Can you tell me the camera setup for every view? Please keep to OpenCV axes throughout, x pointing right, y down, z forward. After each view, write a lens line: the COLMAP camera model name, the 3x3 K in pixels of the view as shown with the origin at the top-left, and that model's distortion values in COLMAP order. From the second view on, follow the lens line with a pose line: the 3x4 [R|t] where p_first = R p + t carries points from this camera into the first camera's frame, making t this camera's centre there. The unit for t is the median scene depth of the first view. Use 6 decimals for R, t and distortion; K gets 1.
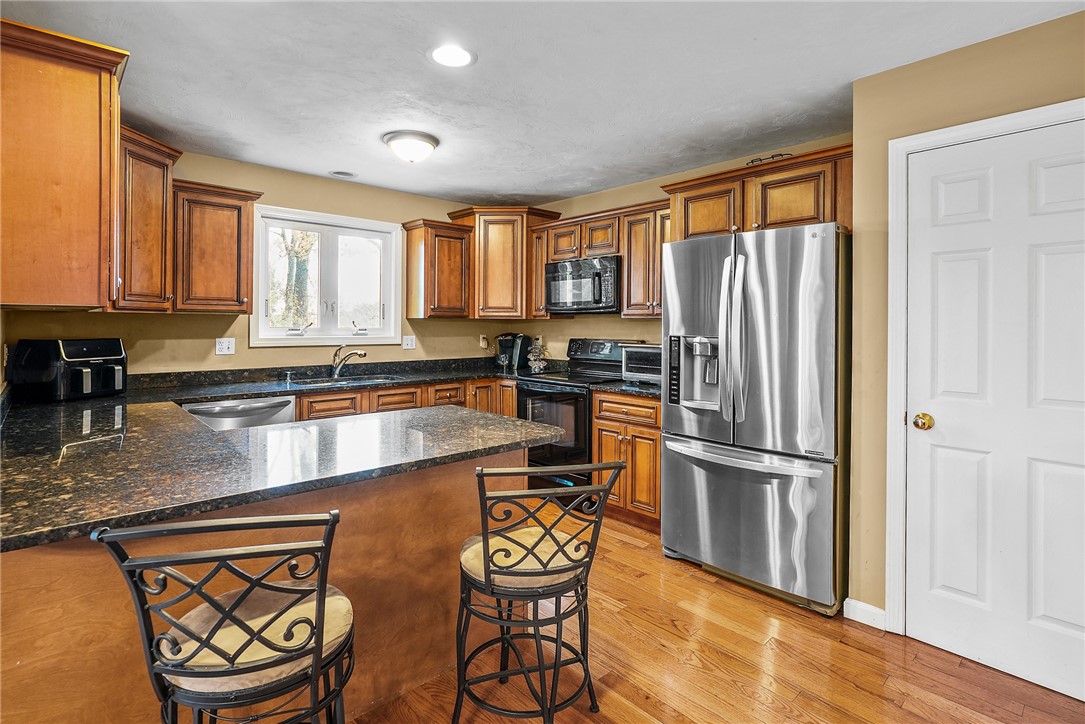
lens RADIAL K [[525.3, 0, 534.8], [0, 525.3, 321.4], [0, 0, 1]] dist [-0.010671, 0.008470]
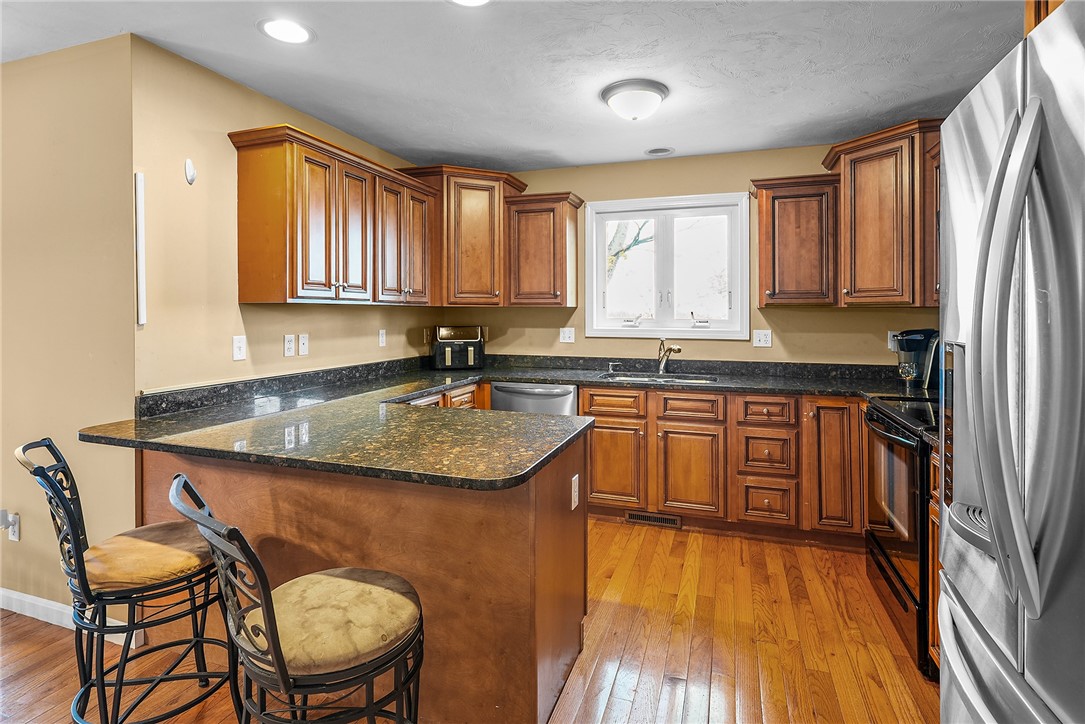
lens RADIAL K [[525.3, 0, 552.5], [0, 525.3, 313.9], [0, 0, 1]] dist [-0.010671, 0.008470]
pose [[0.501050, -0.006149, -0.865396, 0.358805], [0.004761, 0.999979, -0.004349, 0.006264], [0.865405, -0.001941, 0.501069, 0.406502]]
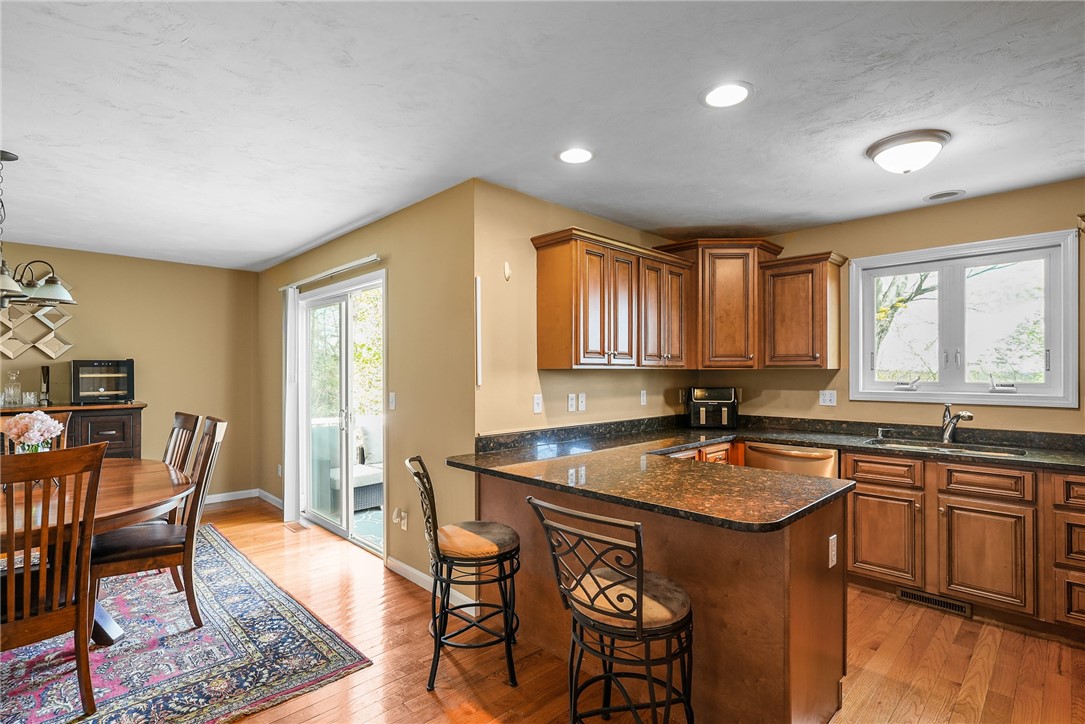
lens RADIAL K [[525.3, 0, 548.4], [0, 525.3, 376.8], [0, 0, 1]] dist [-0.010671, 0.008470]
pose [[0.055113, 0.001546, -0.998479, 0.450493], [0.004963, 0.999986, 0.001823, -0.001491], [0.998468, -0.005056, 0.055104, 0.360311]]
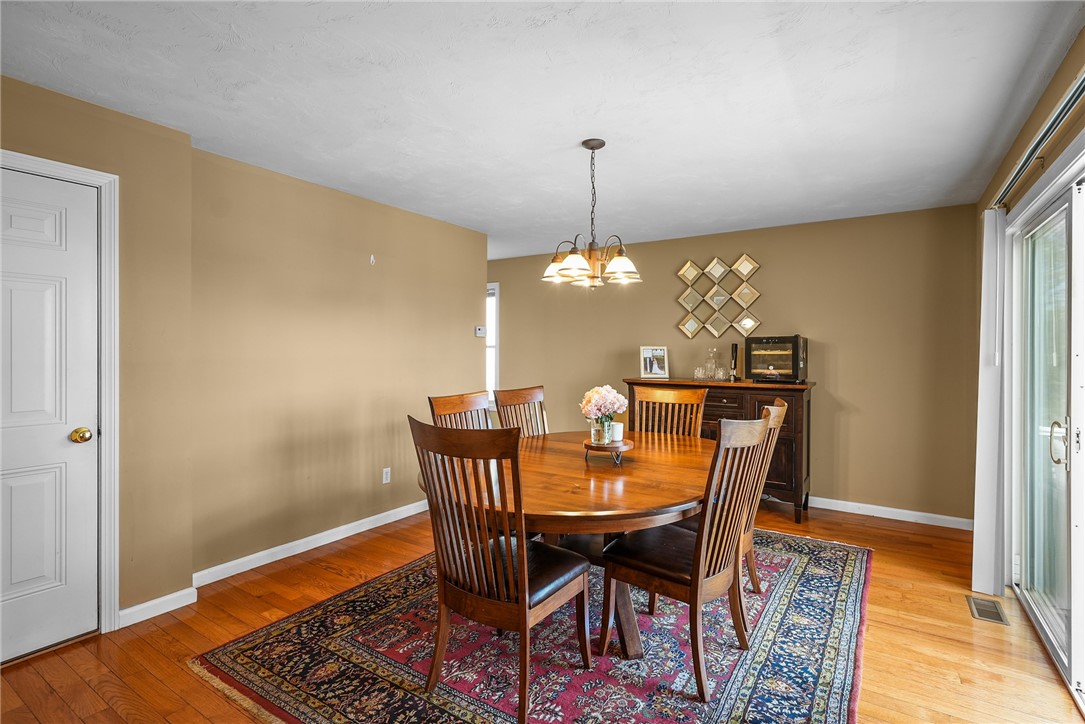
lens RADIAL K [[525.3, 0, 546.4], [0, 525.3, 355.1], [0, 0, 1]] dist [-0.010671, 0.008470]
pose [[-0.963068, -0.009484, -0.269091, -0.027851], [-0.010050, 0.999949, 0.000725, 0.001560], [0.269071, 0.003403, -0.963114, 0.375010]]
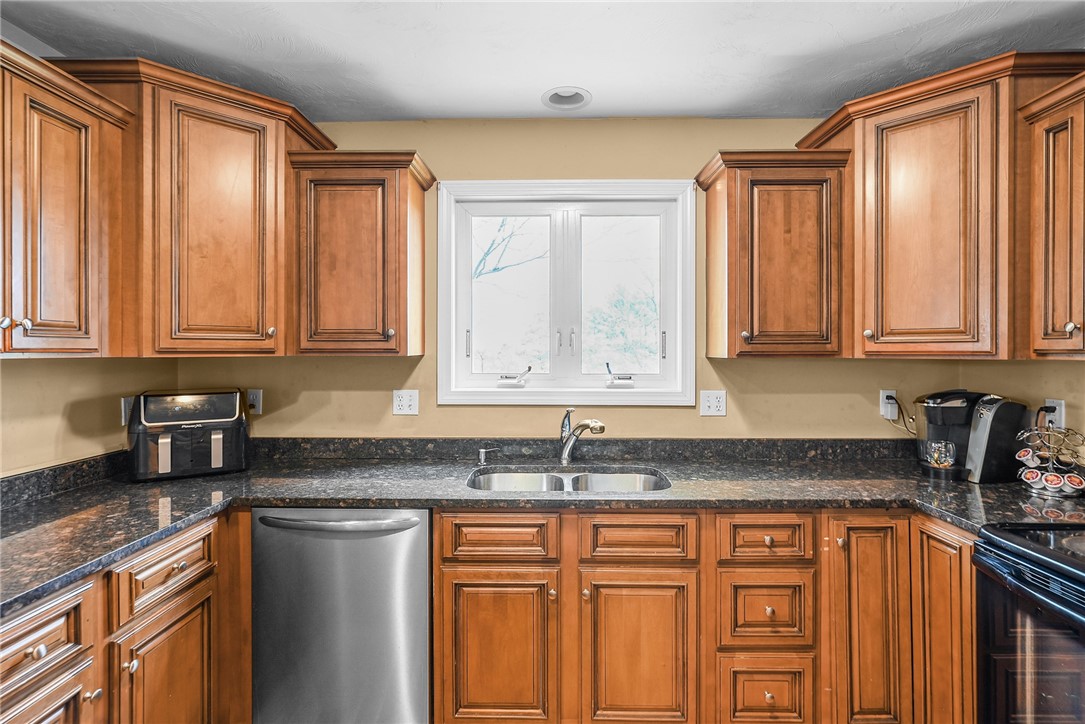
lens RADIAL K [[525.3, 0, 544.8], [0, 525.3, 352.7], [0, 0, 1]] dist [-0.010671, 0.008470]
pose [[0.733766, -0.005312, -0.679381, -0.008043], [0.006684, 0.999977, -0.000599, -0.014076], [0.679369, -0.004102, 0.733785, 0.621942]]
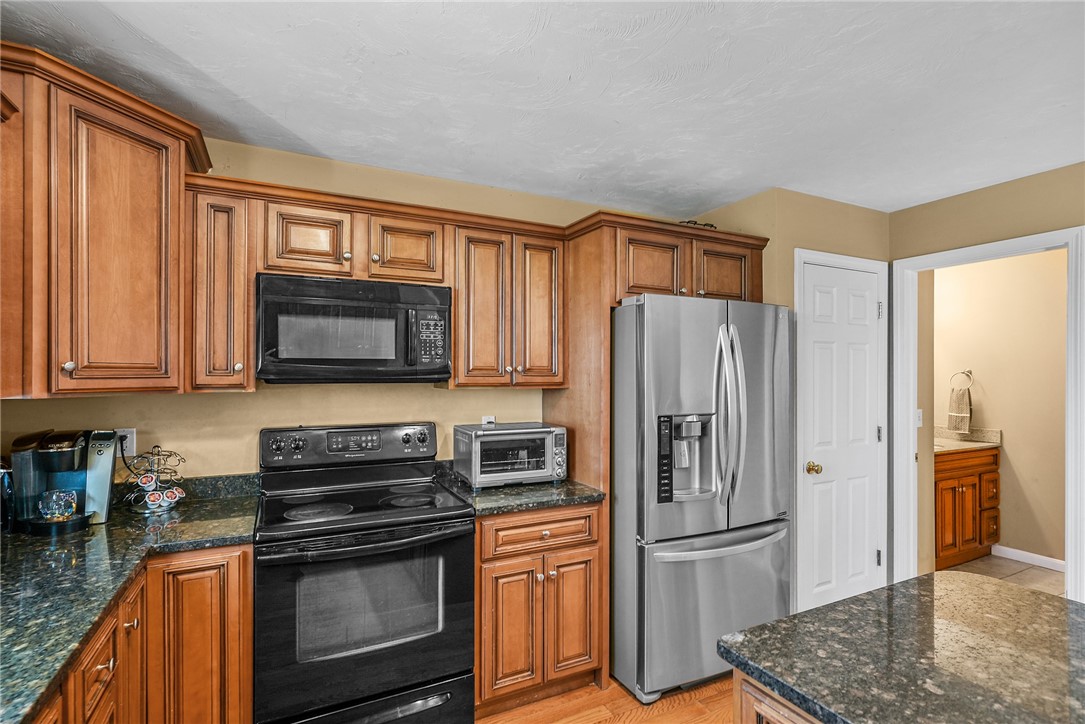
lens RADIAL K [[525.3, 0, 544.3], [0, 525.3, 371.8], [0, 0, 1]] dist [-0.010671, 0.008470]
pose [[0.268198, 0.001433, 0.963363, -0.418941], [-0.004201, 0.999991, -0.000318, -0.028418], [-0.963355, -0.003962, 0.268201, 0.754405]]
